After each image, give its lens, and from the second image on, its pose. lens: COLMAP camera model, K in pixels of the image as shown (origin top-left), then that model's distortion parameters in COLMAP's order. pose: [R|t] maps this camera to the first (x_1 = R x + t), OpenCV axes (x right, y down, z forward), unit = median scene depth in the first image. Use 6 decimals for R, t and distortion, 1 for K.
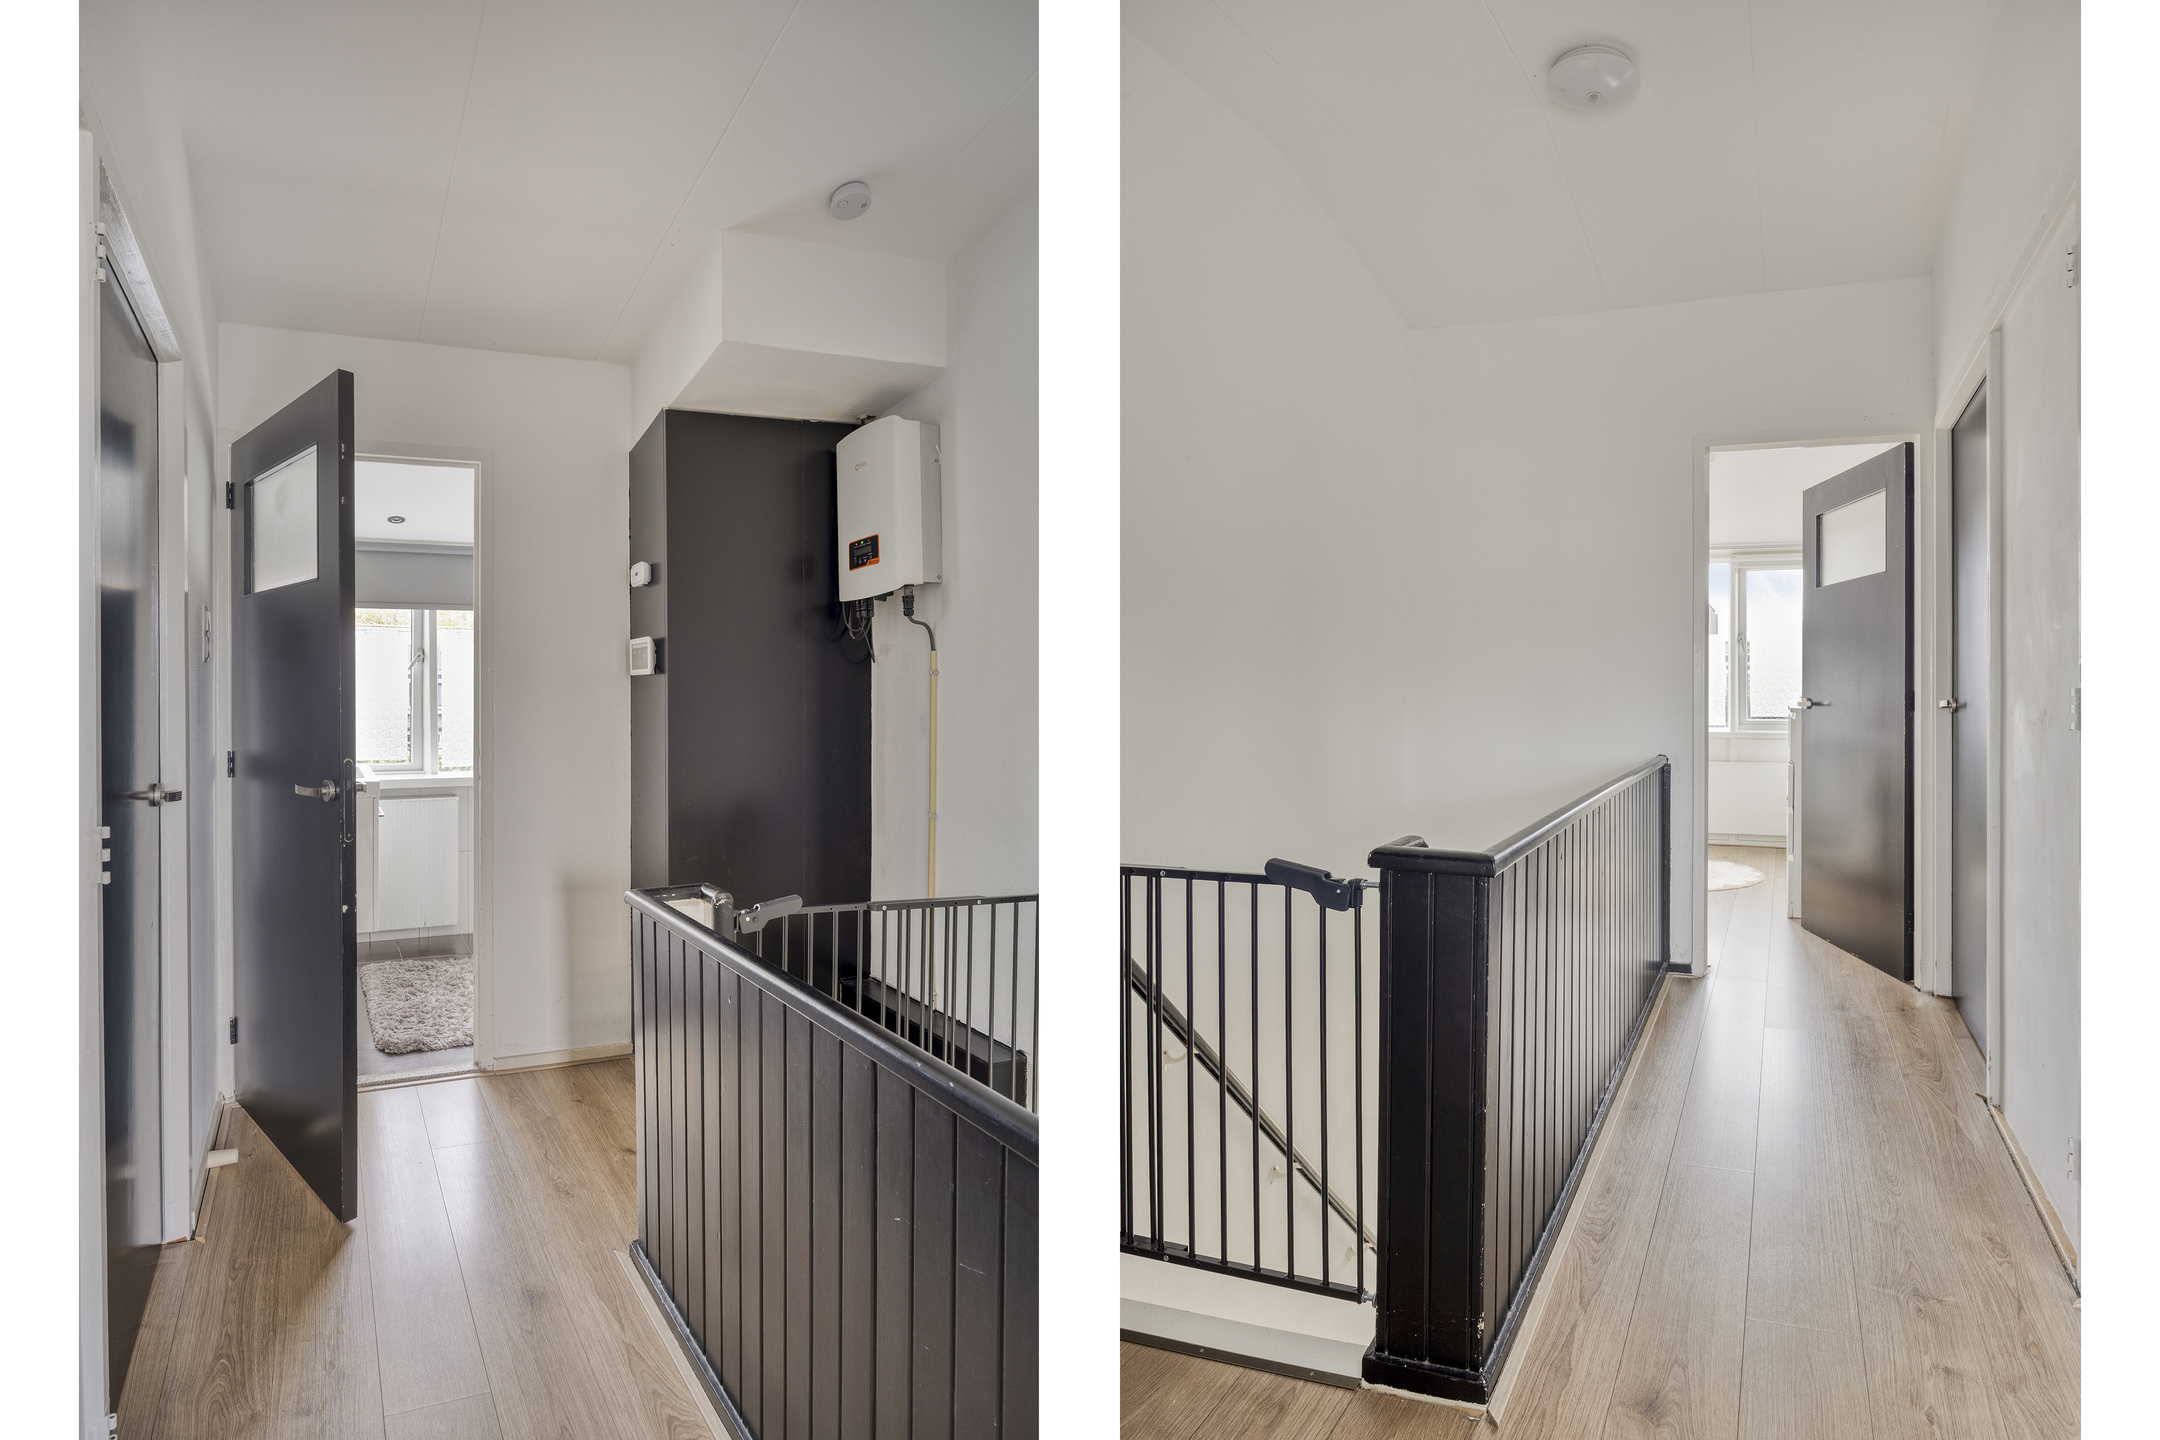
lens RADIAL K [[1311.1, 0, 1071.9], [0, 1311.1, 717.2], [0, 0, 1]] dist [0.000015, -0.000124]
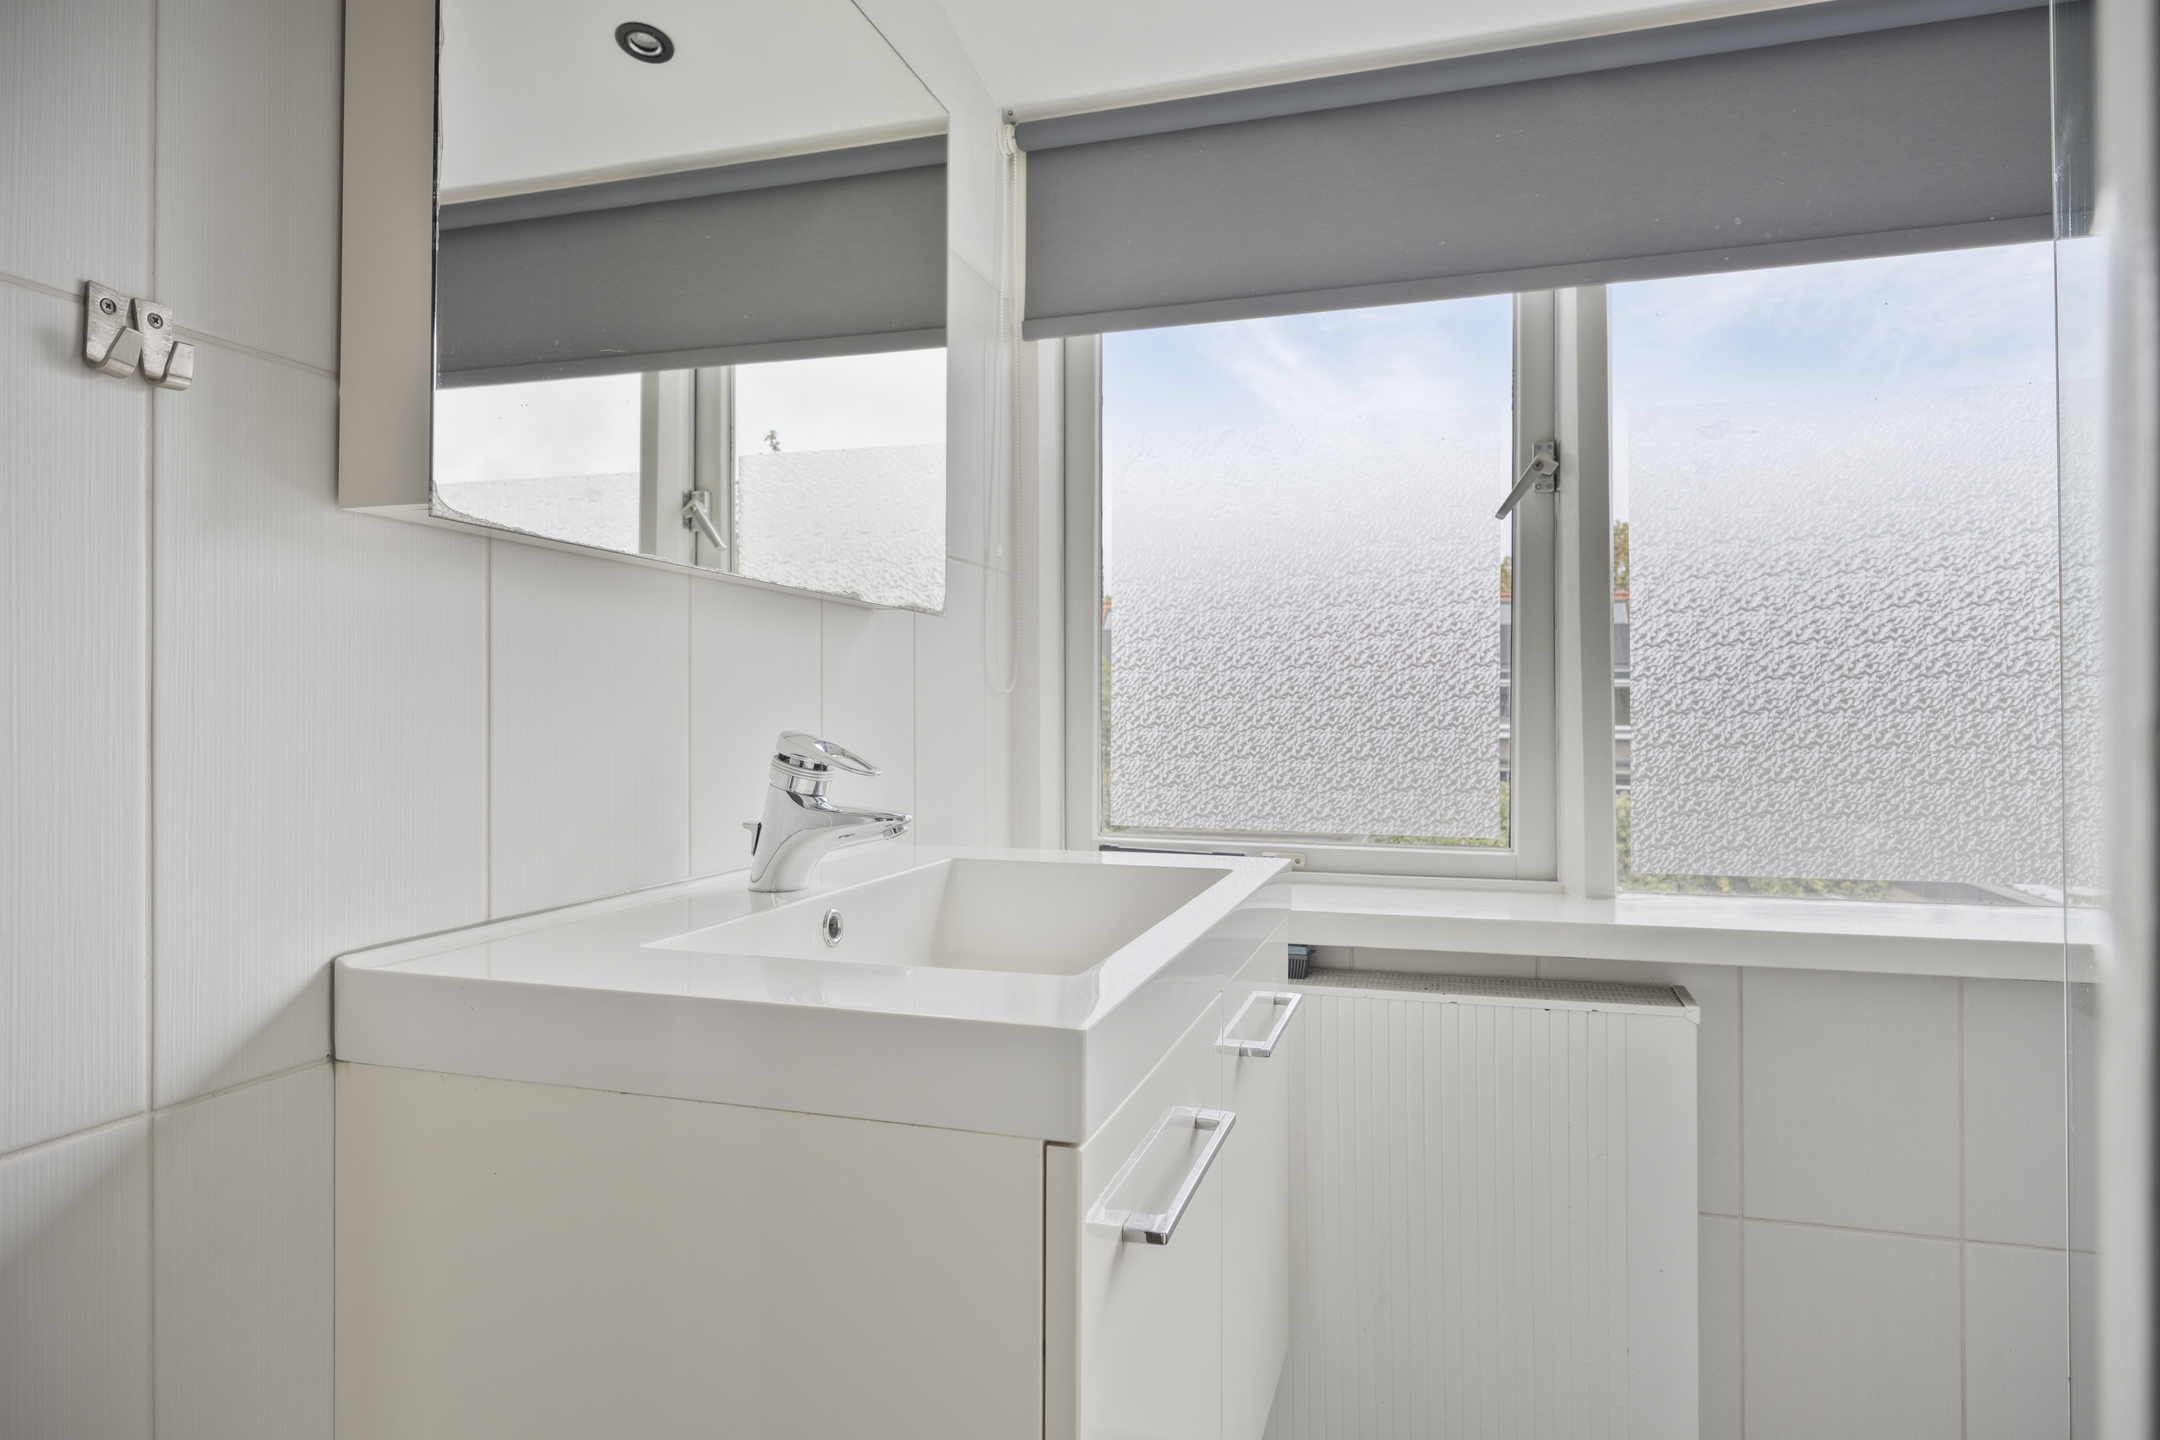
lens RADIAL K [[1311.1, 0, 1071.4], [0, 1311.1, 716.9], [0, 0, 1]] dist [0.000015, -0.000124]
pose [[0.687492, -0.004677, -0.726177, -0.367211], [-0.001432, 0.999969, -0.007797, 0.008693], [0.726190, 0.006400, 0.687464, 0.741097]]
